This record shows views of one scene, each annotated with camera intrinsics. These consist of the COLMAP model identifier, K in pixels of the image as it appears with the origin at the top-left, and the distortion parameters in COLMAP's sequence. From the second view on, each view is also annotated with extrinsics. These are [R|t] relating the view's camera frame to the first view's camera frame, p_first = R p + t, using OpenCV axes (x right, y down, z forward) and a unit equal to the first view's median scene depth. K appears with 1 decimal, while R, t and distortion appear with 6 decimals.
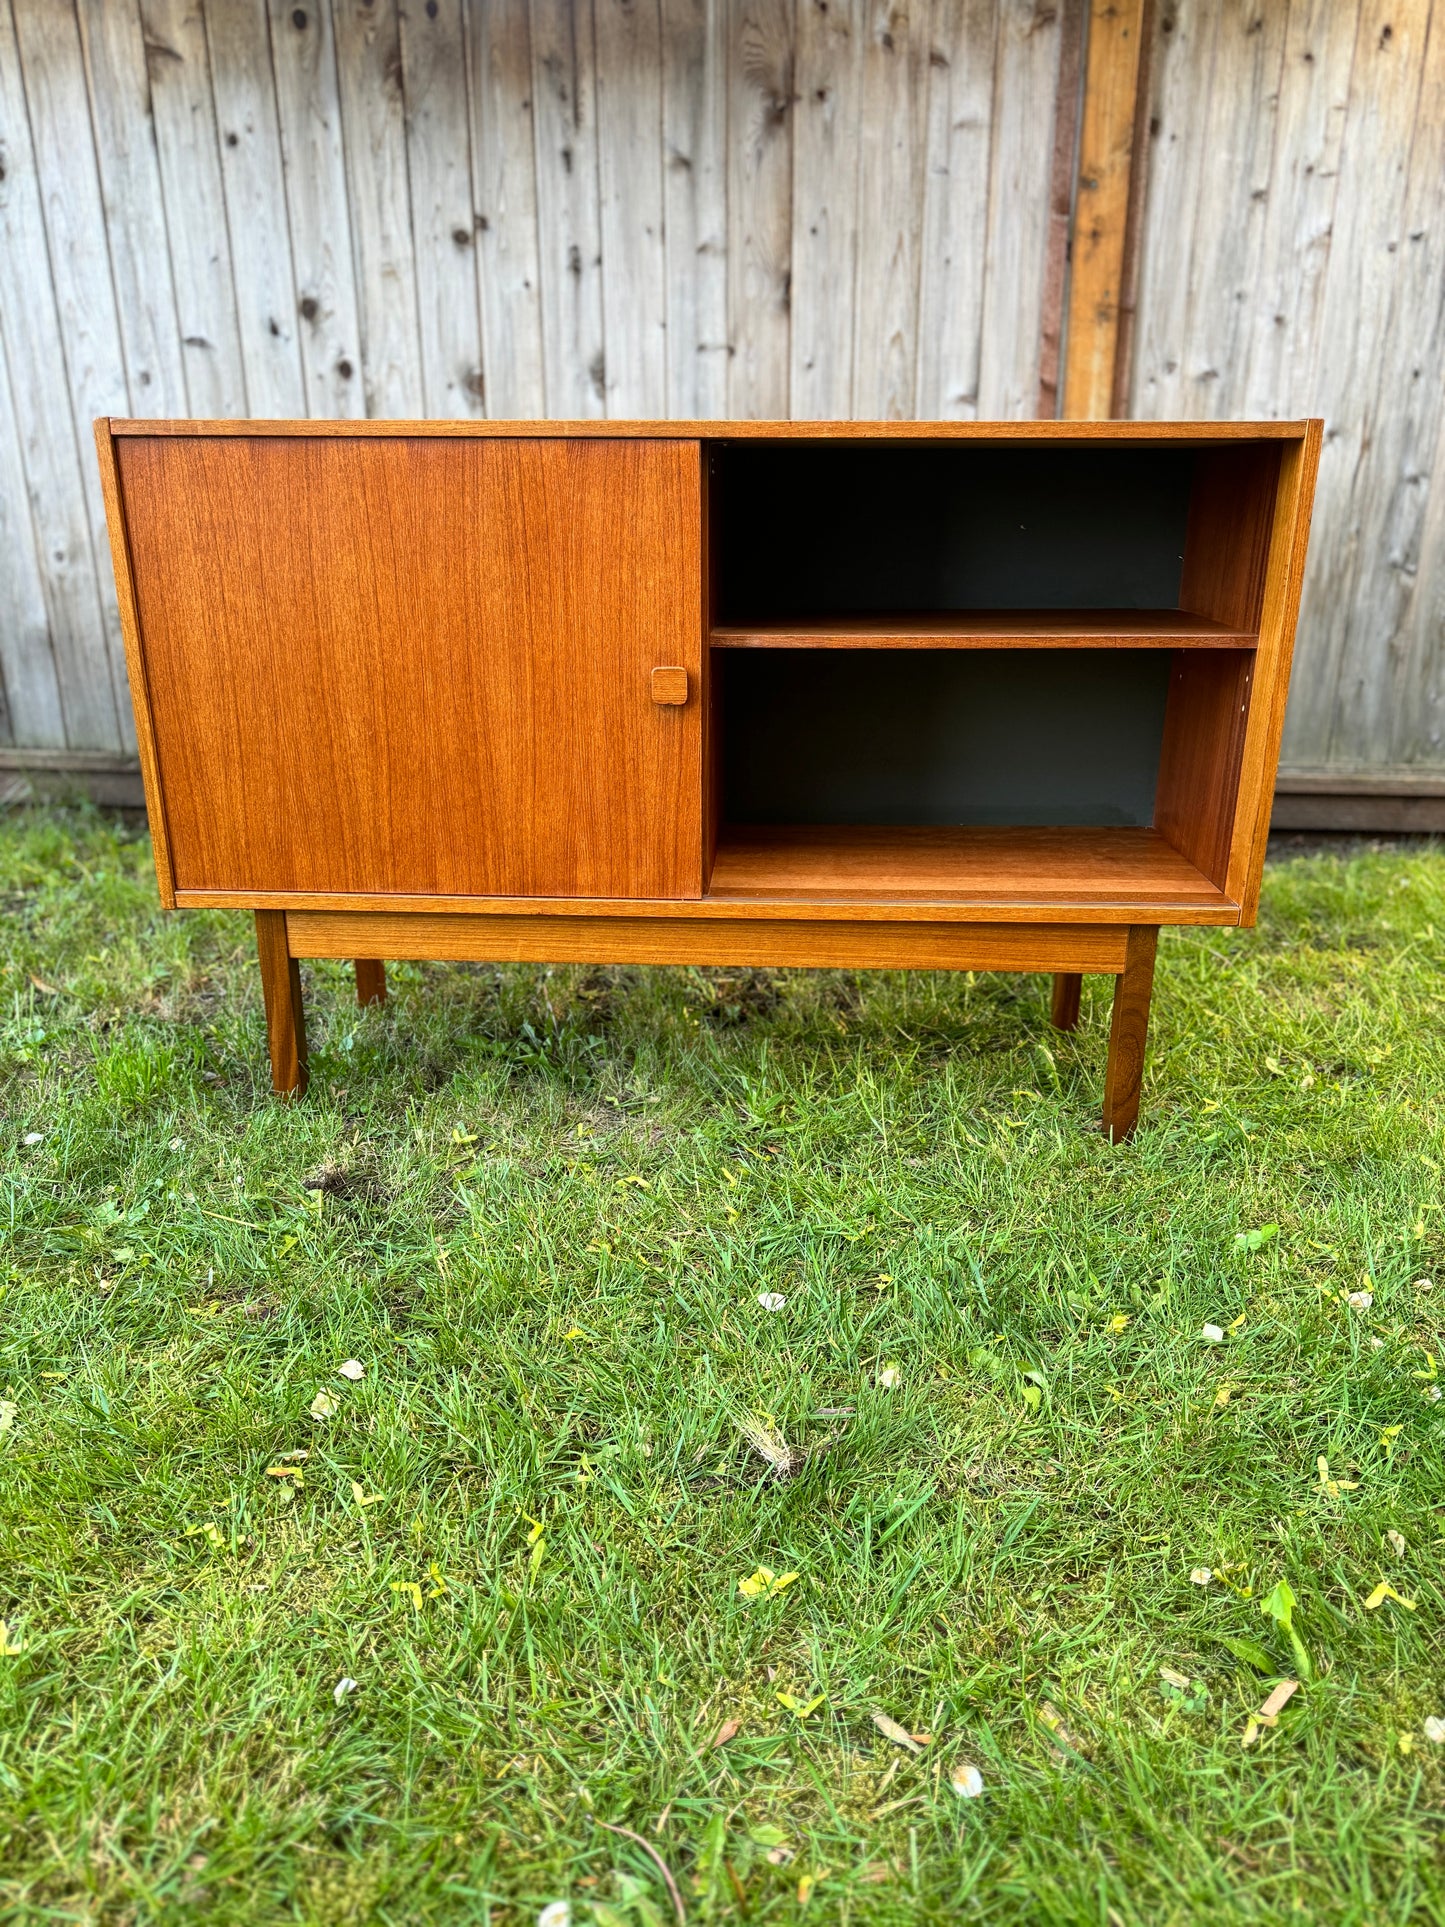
lens RADIAL K [[1364.9, 0, 730.9], [0, 1364.9, 961.5], [0, 0, 1]] dist [0.044788, -0.048958]
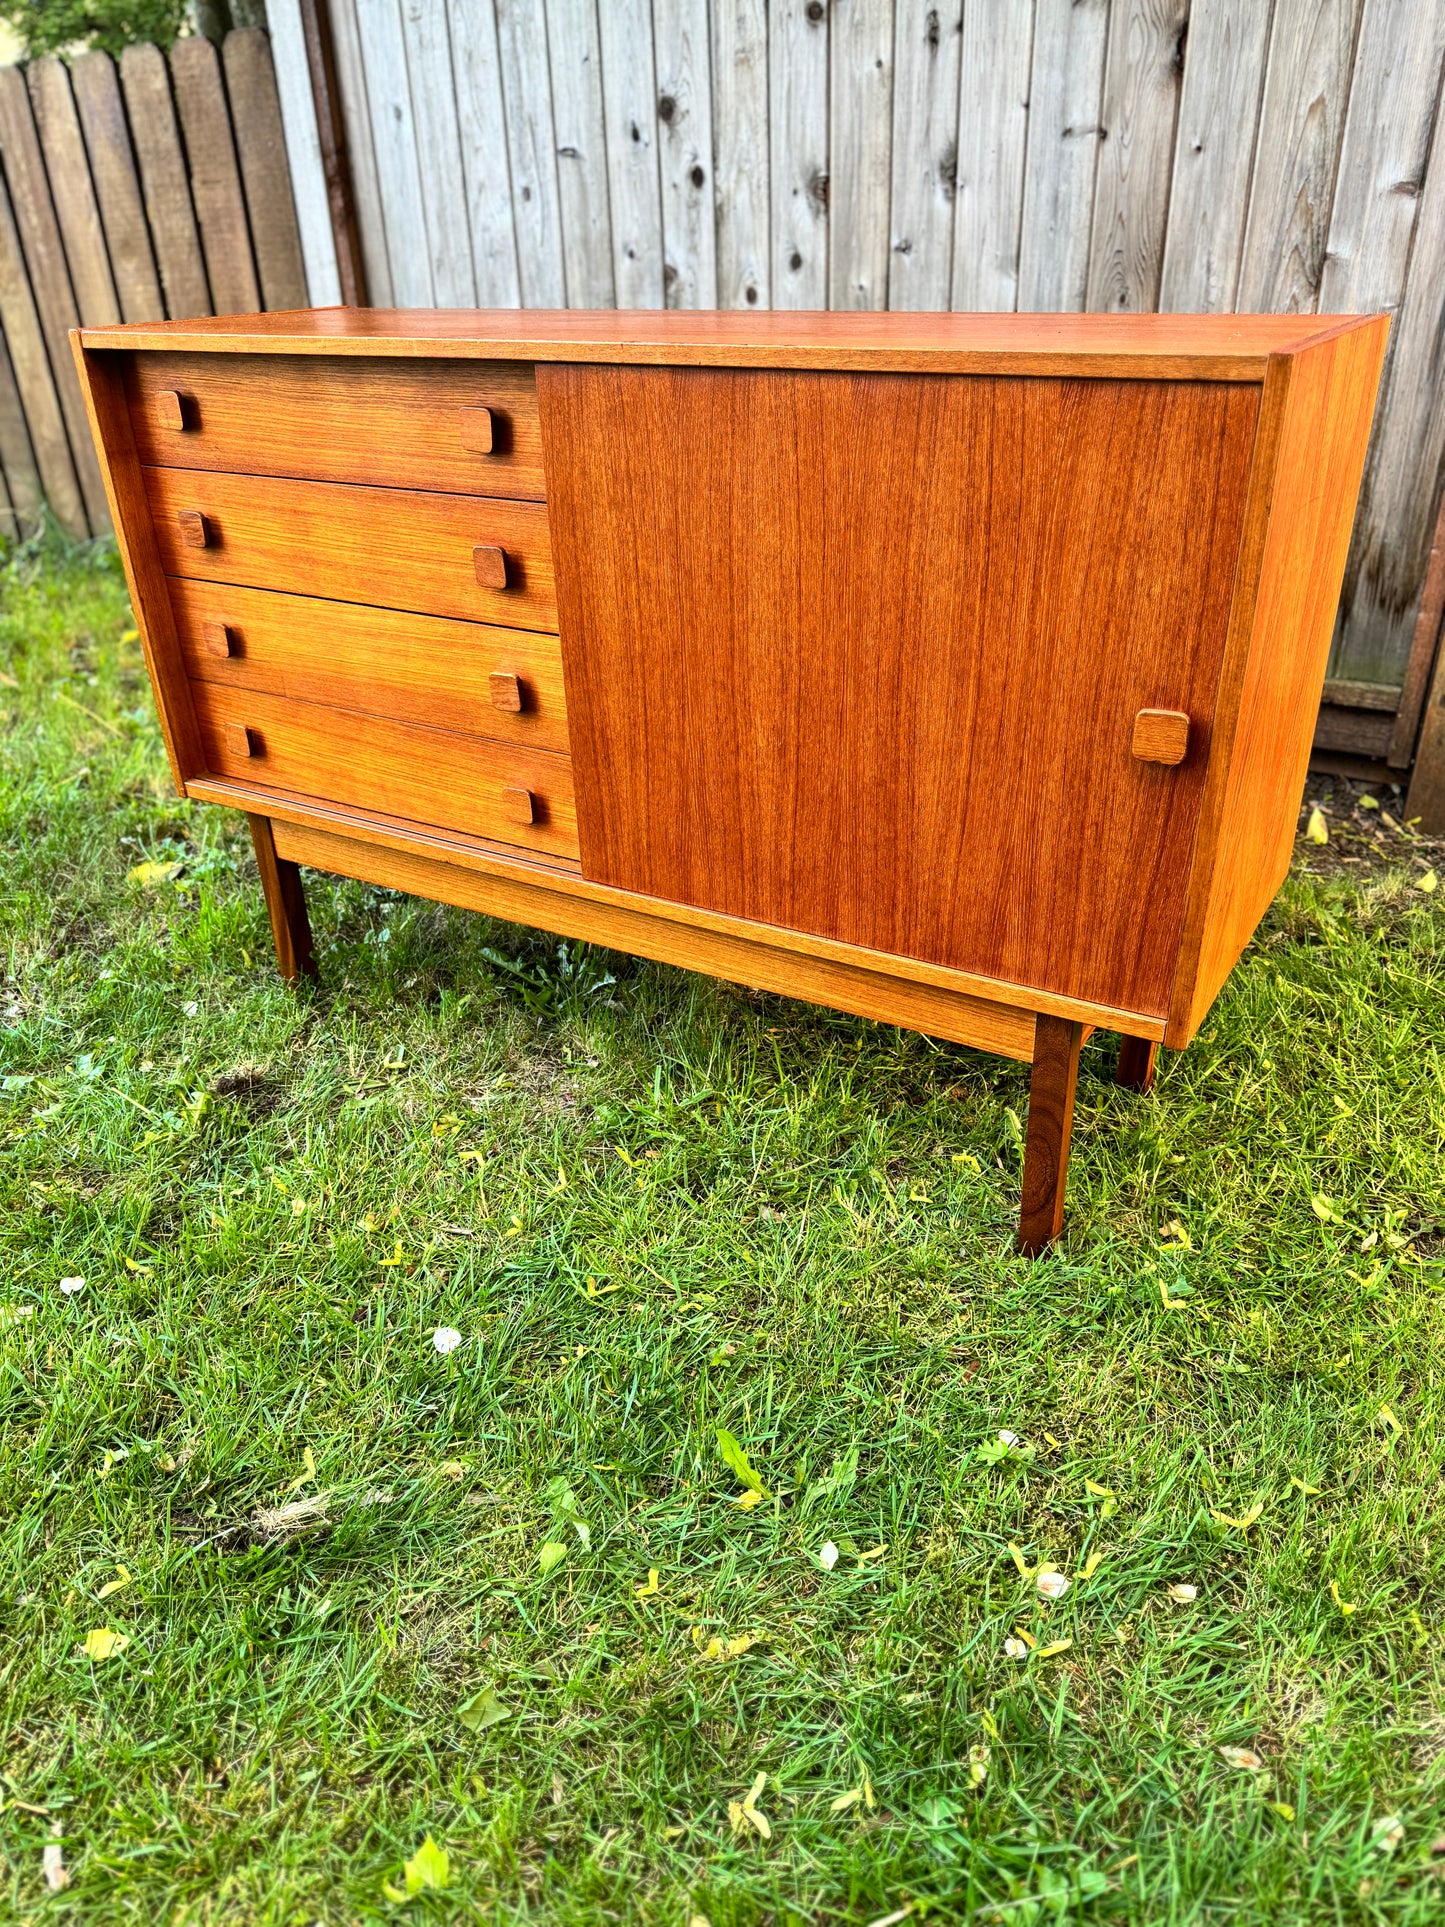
lens RADIAL K [[1356.3, 0, 736.0], [0, 1356.3, 967.6], [0, 0, 1]] dist [0.074563, -0.089701]
pose [[0.879790, 0.205353, -0.428719, 0.273208], [-0.131377, 0.971788, 0.195876, -0.104447], [0.456848, -0.116006, 0.881948, 0.140862]]
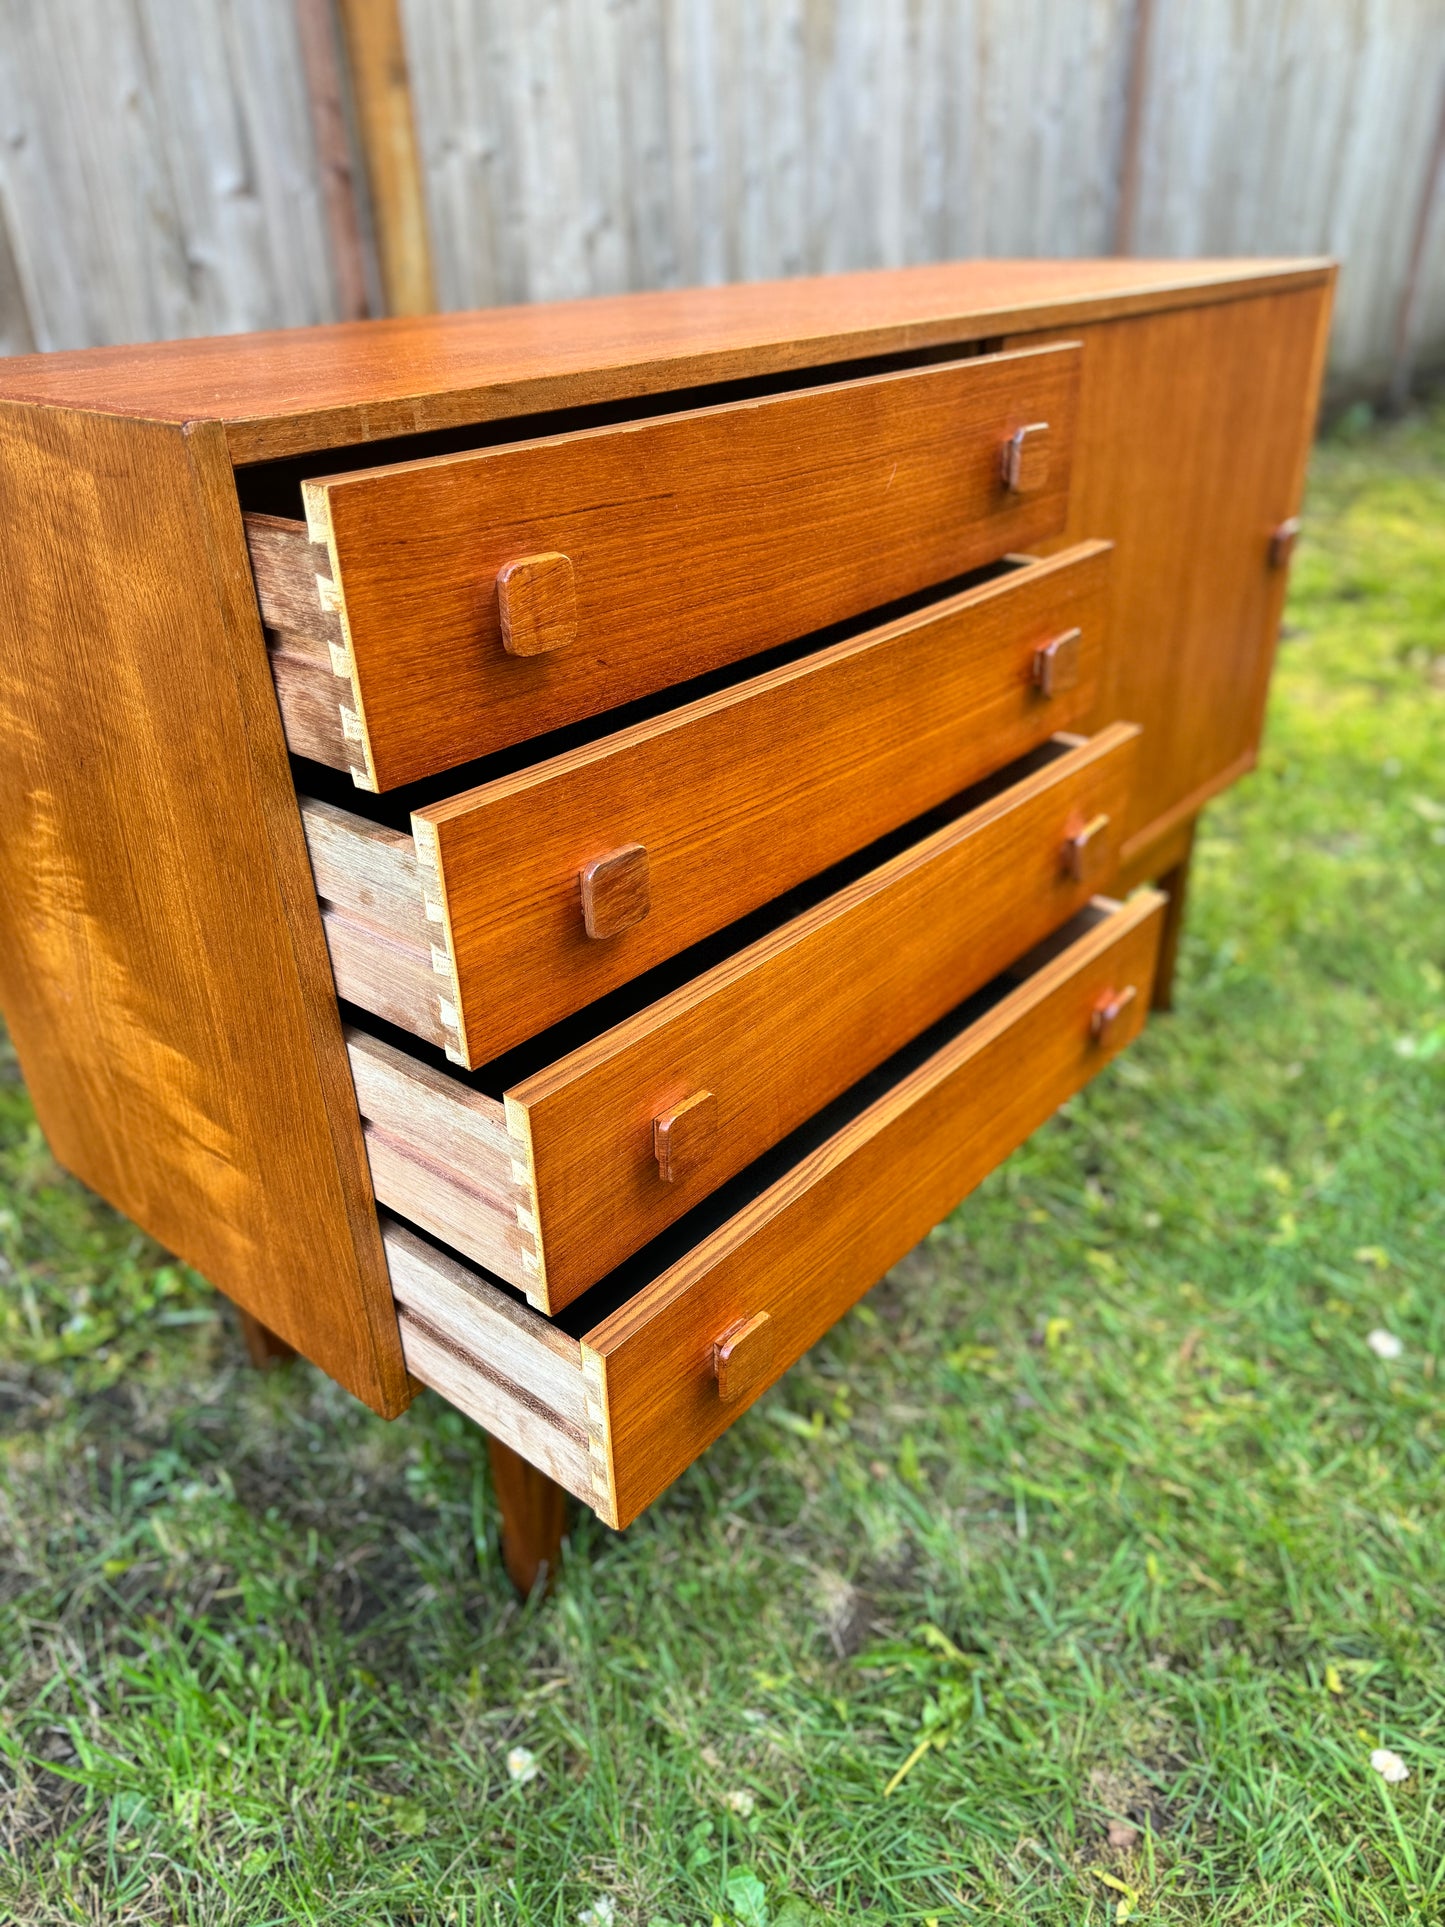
lens RADIAL K [[1398.9, 0, 722.5], [0, 1398.9, 963.5], [0, 0, 1]] dist [0.000940, -0.009686]
pose [[0.610723, -0.400621, 0.683023, -0.367176], [0.292349, 0.915709, 0.275698, -0.171967], [-0.735900, 0.031306, 0.676366, 0.340571]]
